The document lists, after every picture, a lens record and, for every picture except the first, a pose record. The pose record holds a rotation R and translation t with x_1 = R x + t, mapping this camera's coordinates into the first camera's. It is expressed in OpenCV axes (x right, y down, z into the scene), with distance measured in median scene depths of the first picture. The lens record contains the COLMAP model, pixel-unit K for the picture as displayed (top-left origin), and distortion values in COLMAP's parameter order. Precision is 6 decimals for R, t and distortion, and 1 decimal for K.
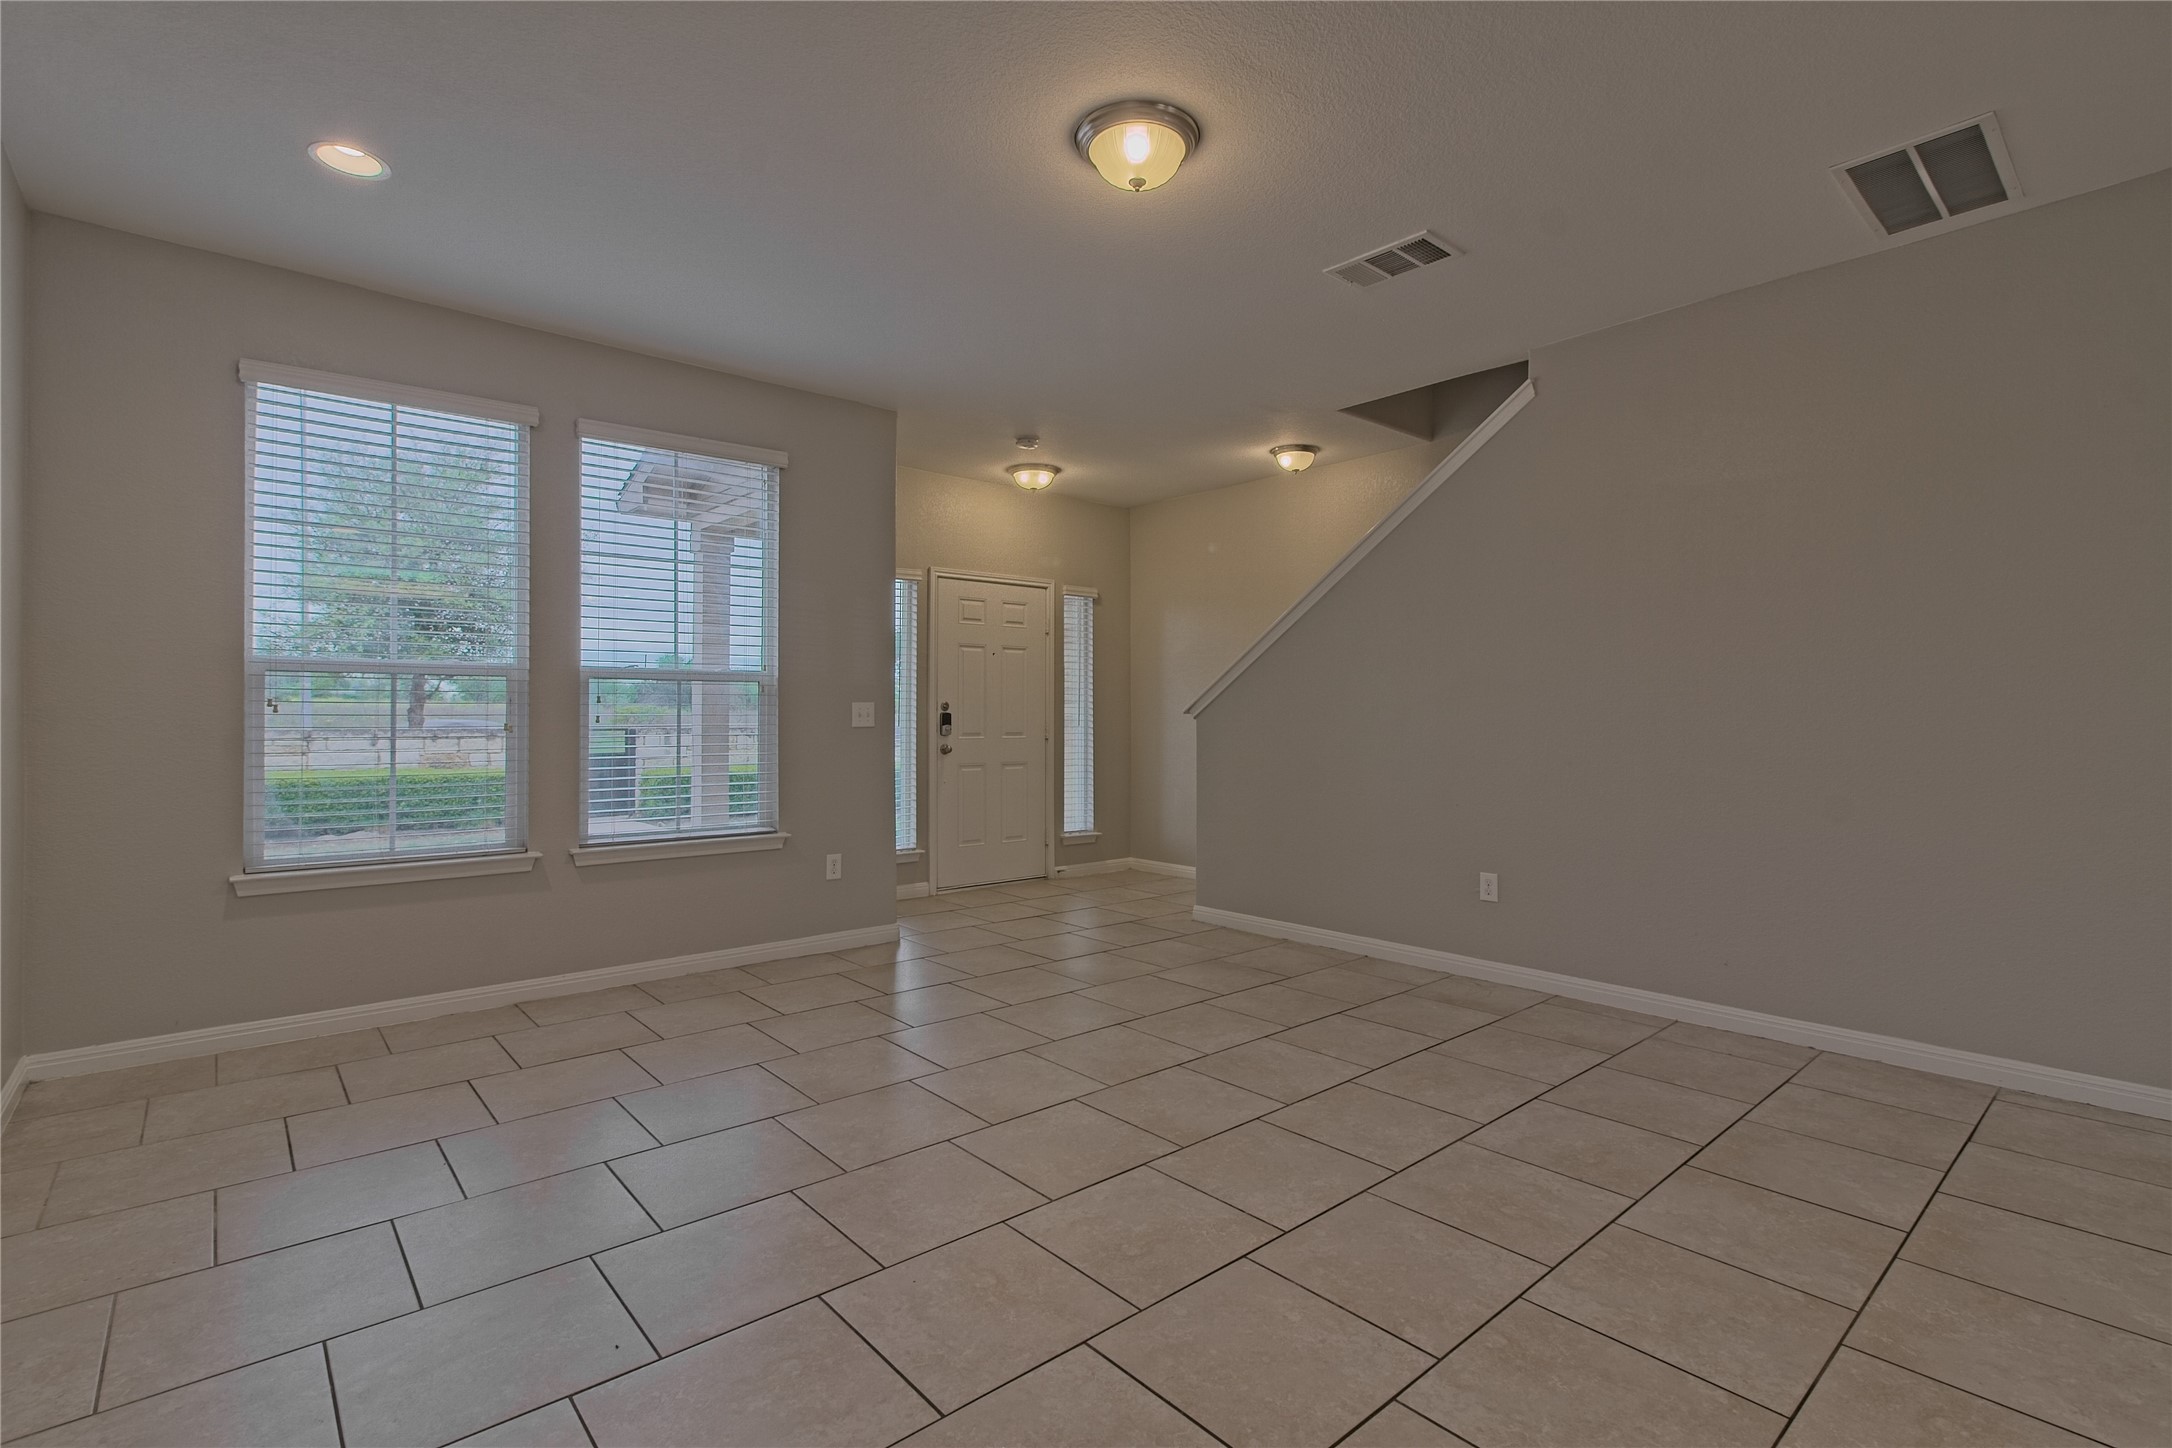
lens RADIAL K [[998.4, 0, 1083.2], [0, 998.4, 720.2], [0, 0, 1]] dist [0.002262, 0.000746]
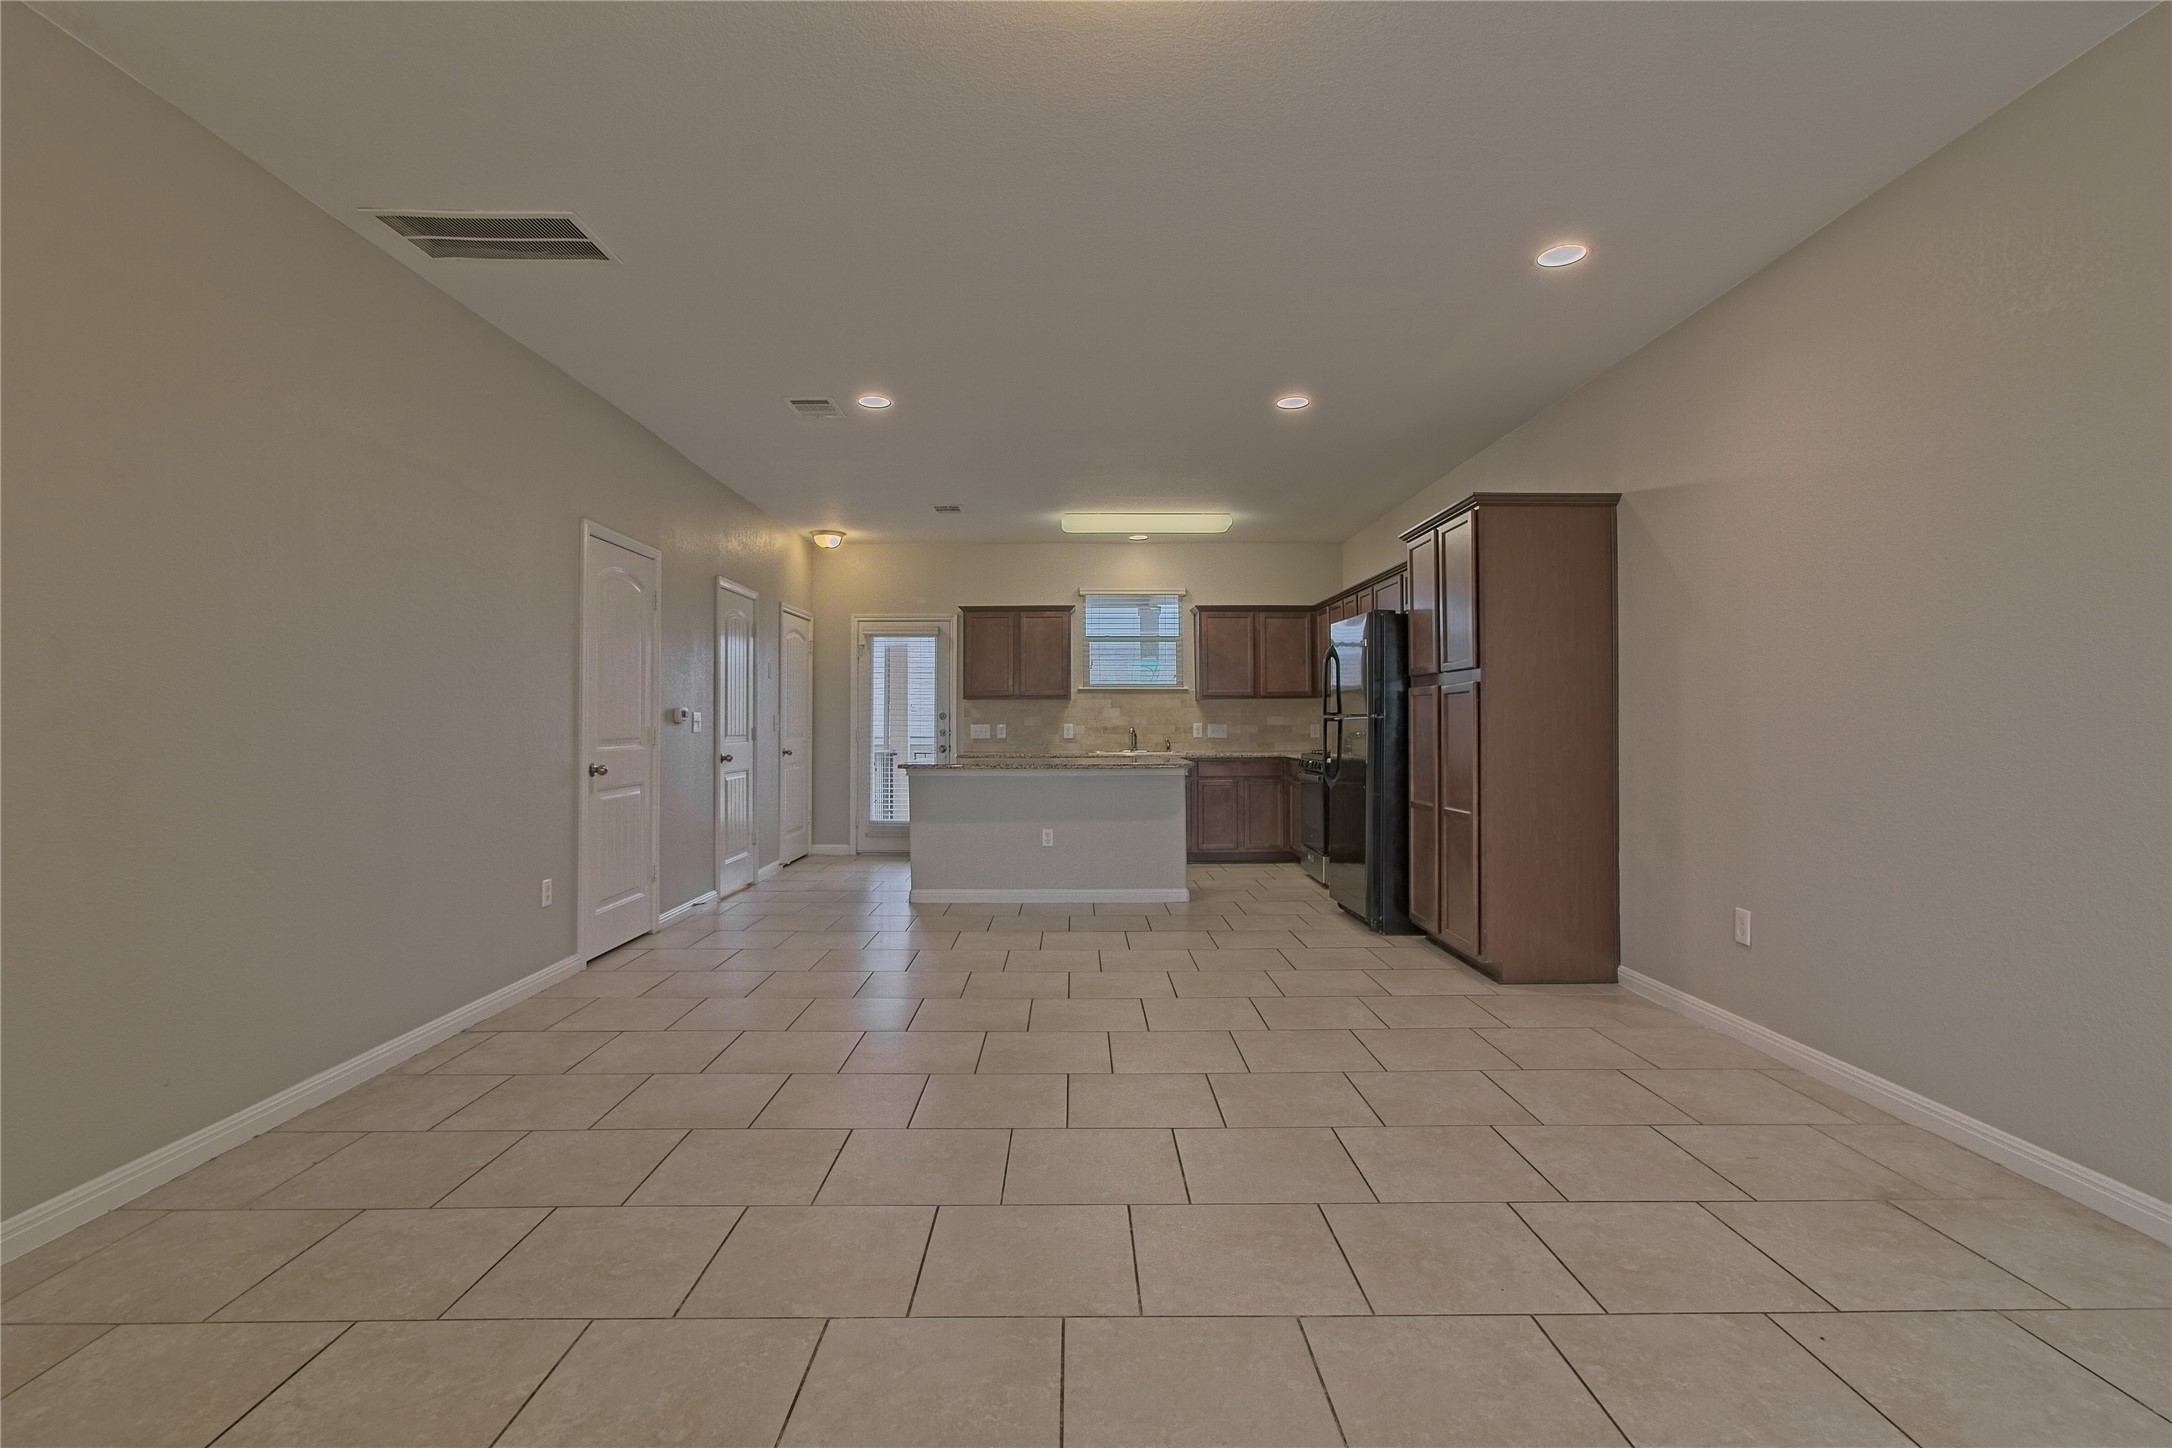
lens RADIAL K [[998.4, 0, 1087.0], [0, 998.4, 718.2], [0, 0, 1]] dist [0.002262, 0.000746]
pose [[-0.761647, 0.004564, 0.647976, -0.355174], [0.004098, 0.999989, -0.002227, -0.000521], [-0.647979, 0.000959, -0.761657, 1.437168]]
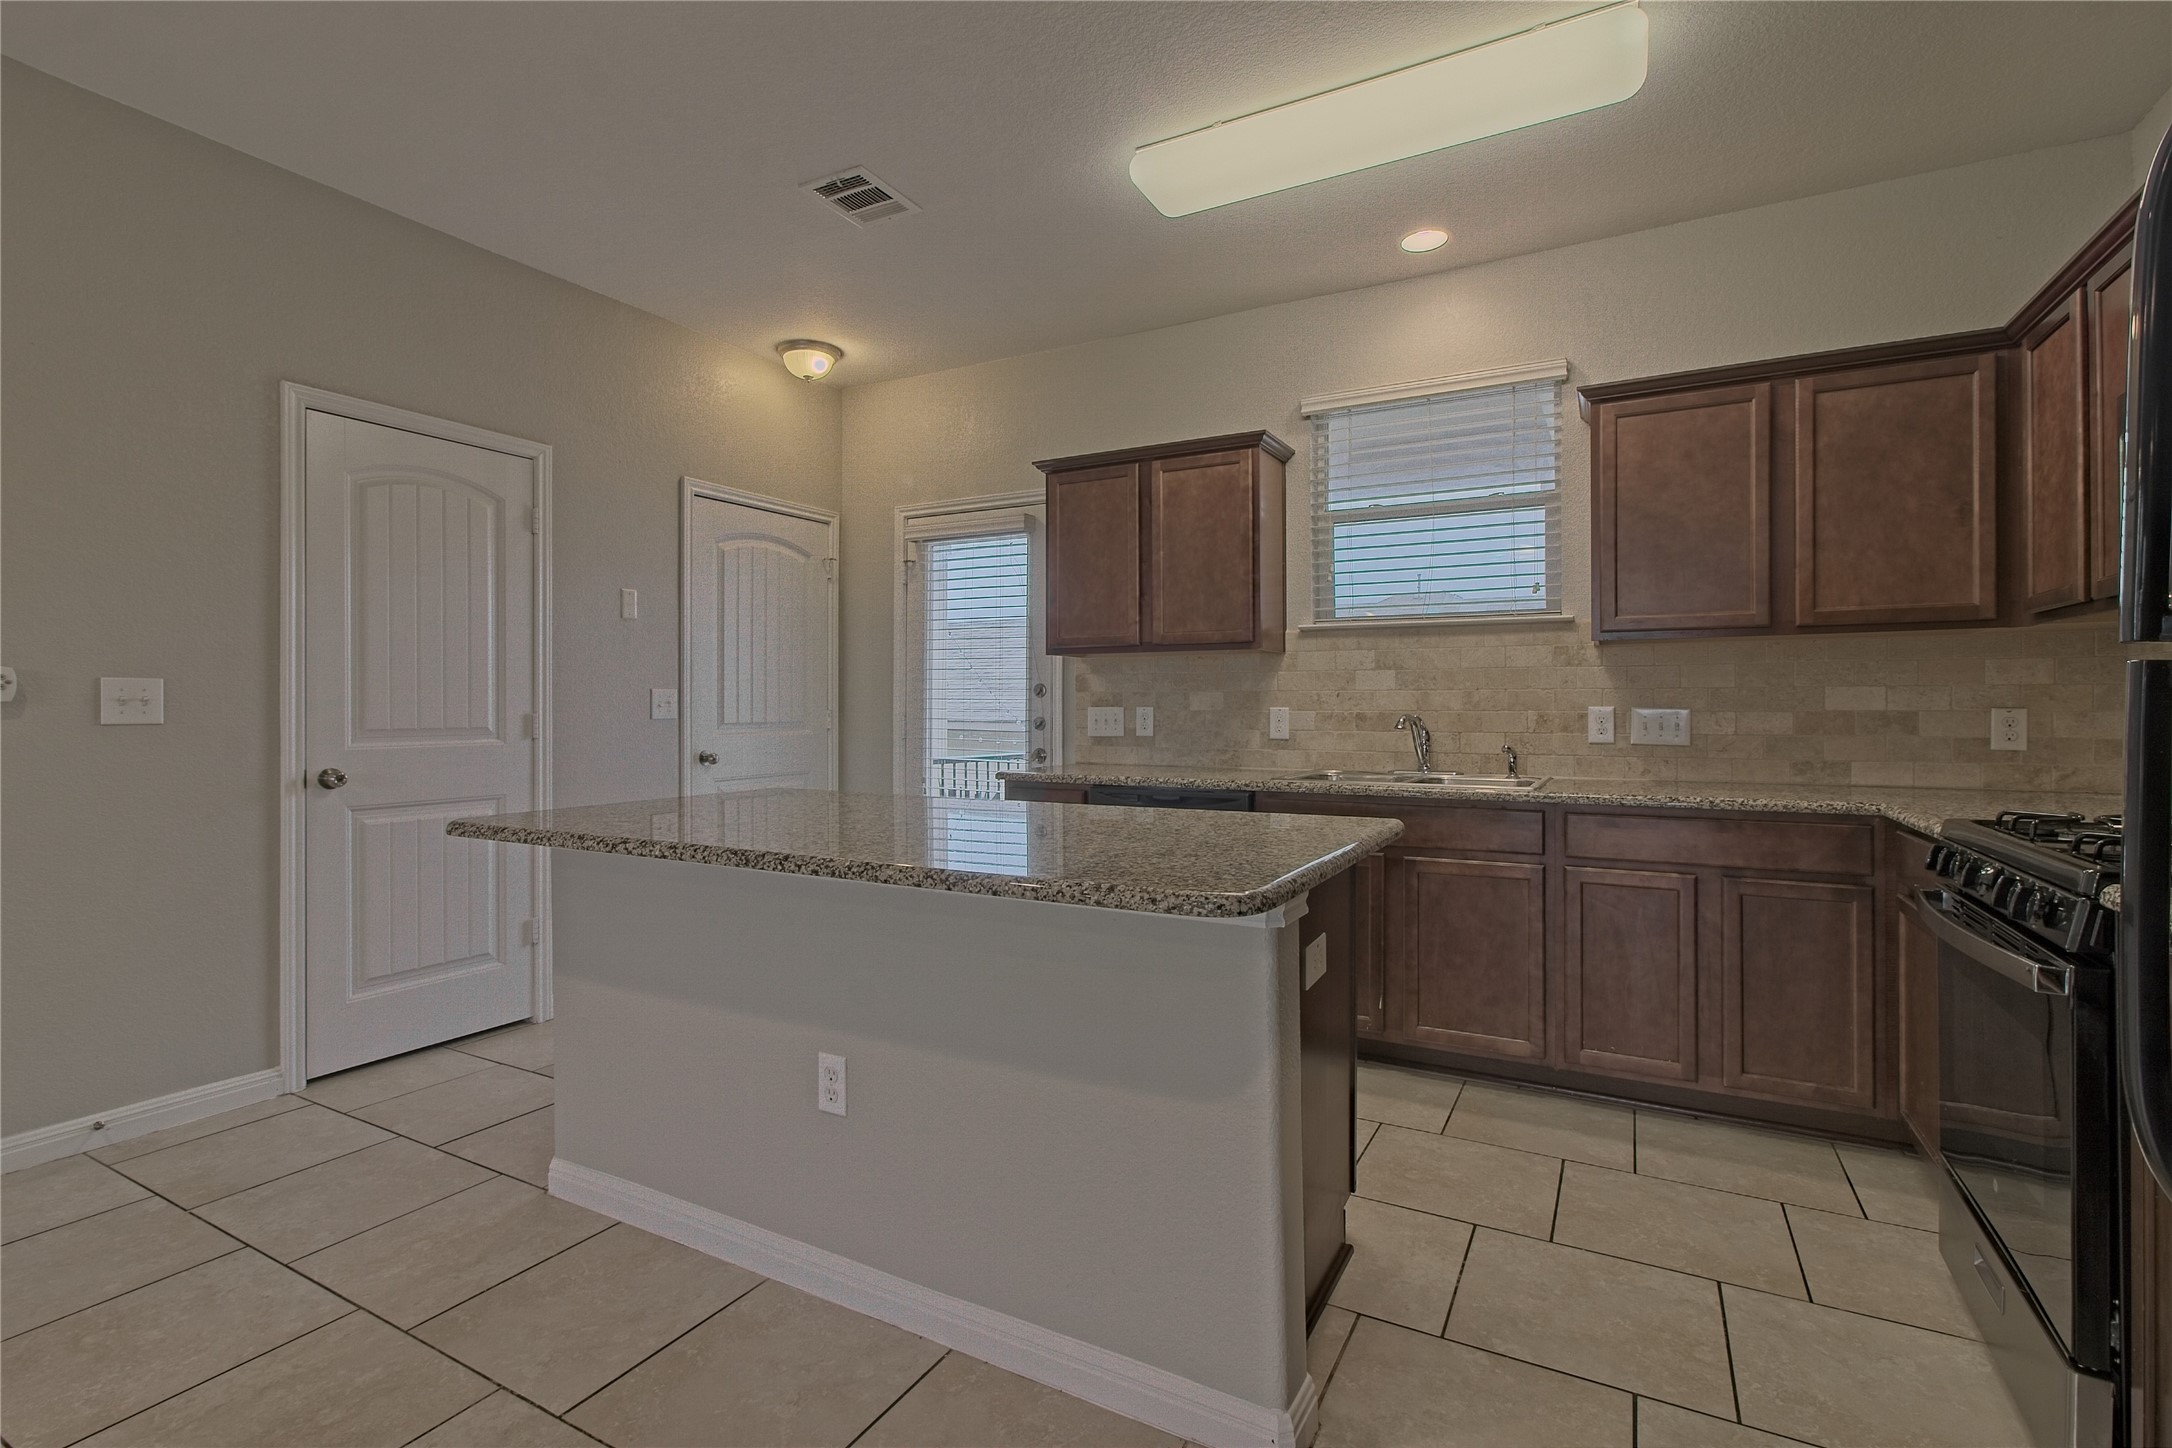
lens RADIAL K [[998.4, 0, 1078.4], [0, 998.4, 713.8], [0, 0, 1]] dist [0.002262, 0.000746]
pose [[-0.348737, -0.004765, 0.937209, -0.046530], [0.000408, 0.999986, 0.005236, 0.004311], [-0.937221, 0.002208, -0.348730, 0.859654]]
